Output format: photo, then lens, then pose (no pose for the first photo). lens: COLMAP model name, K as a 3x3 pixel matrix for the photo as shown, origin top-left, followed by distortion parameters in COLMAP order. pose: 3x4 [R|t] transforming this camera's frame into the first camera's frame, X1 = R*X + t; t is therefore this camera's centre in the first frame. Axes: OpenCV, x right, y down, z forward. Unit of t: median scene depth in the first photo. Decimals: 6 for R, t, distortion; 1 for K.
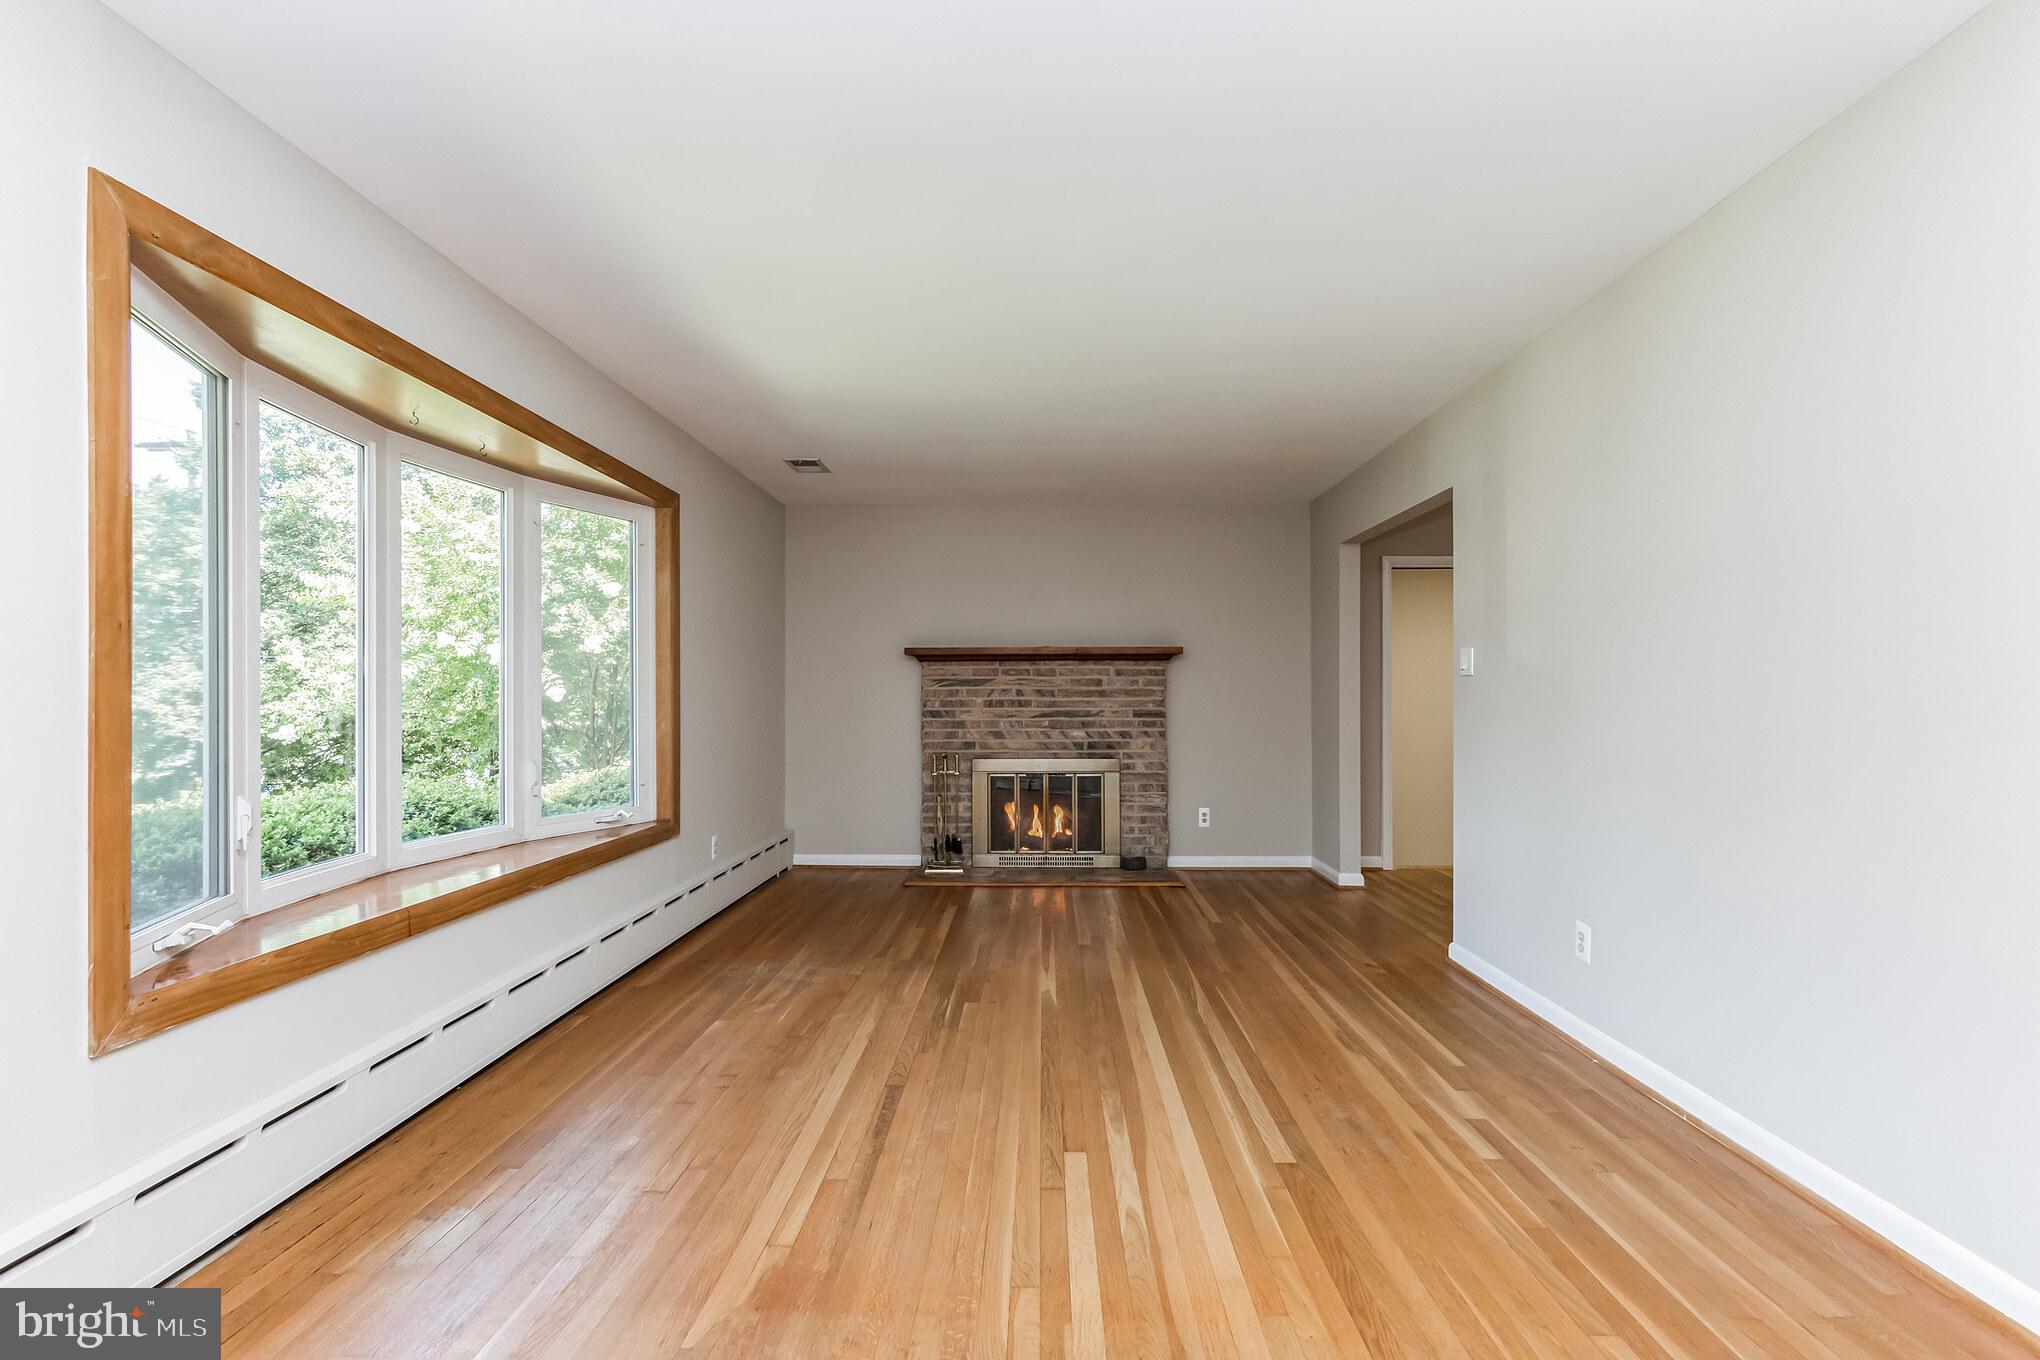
lens RADIAL K [[942.8, 0, 1019.1], [0, 942.8, 693.7], [0, 0, 1]] dist [0.001746, 0.000786]
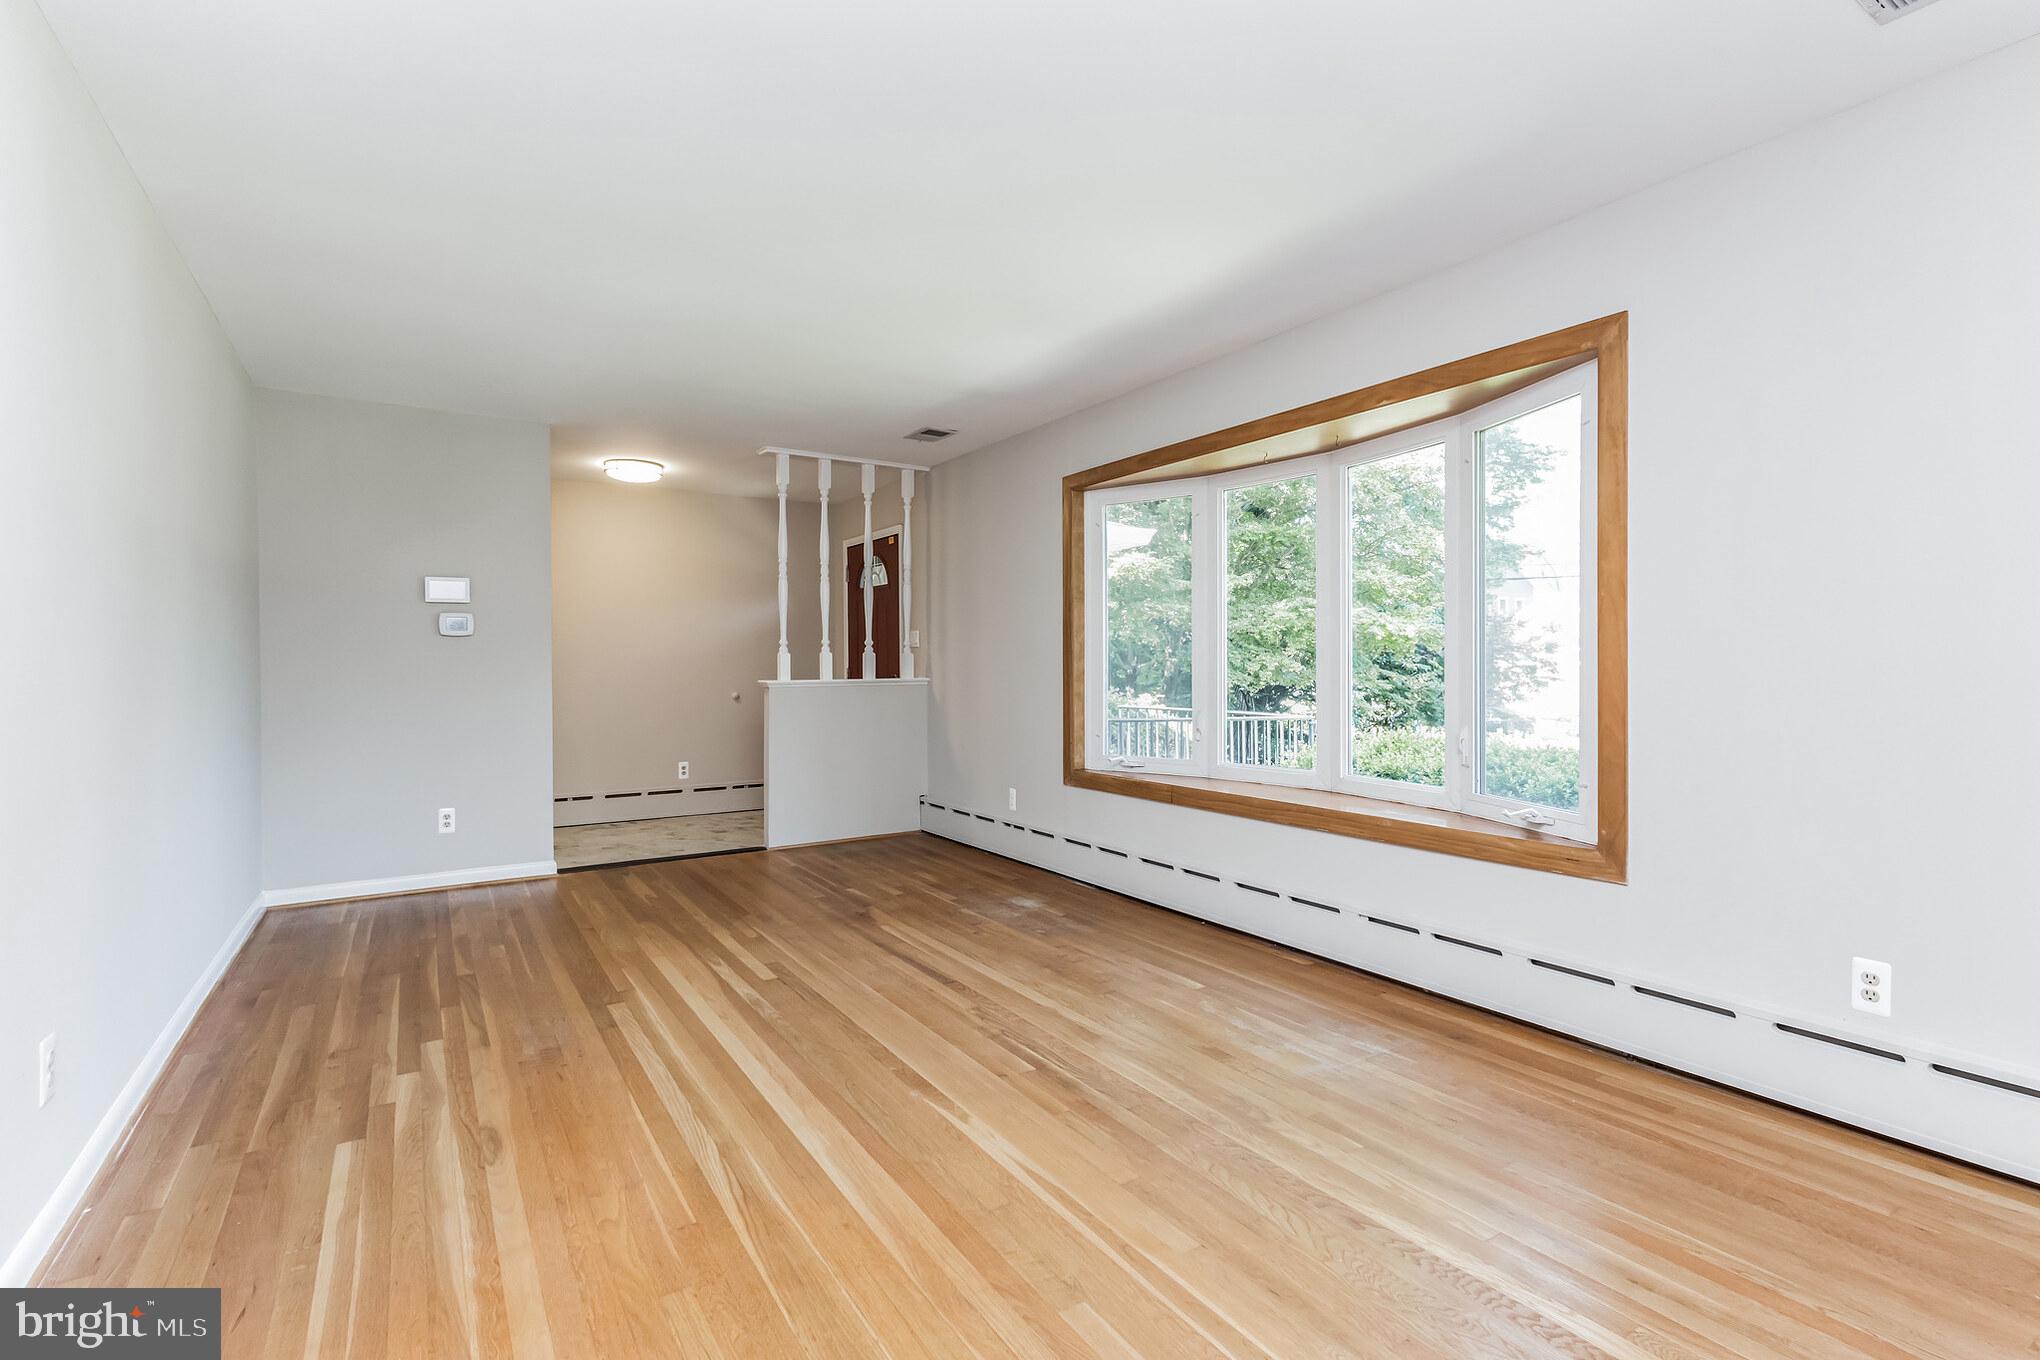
lens RADIAL K [[942.8, 0, 1013.9], [0, 942.8, 672.7], [0, 0, 1]] dist [0.001746, 0.000786]
pose [[-0.830340, 0.007409, -0.557208, 0.429466], [0.007159, 0.999971, 0.002627, 0.017325], [0.557212, -0.001808, -0.830369, 1.878959]]
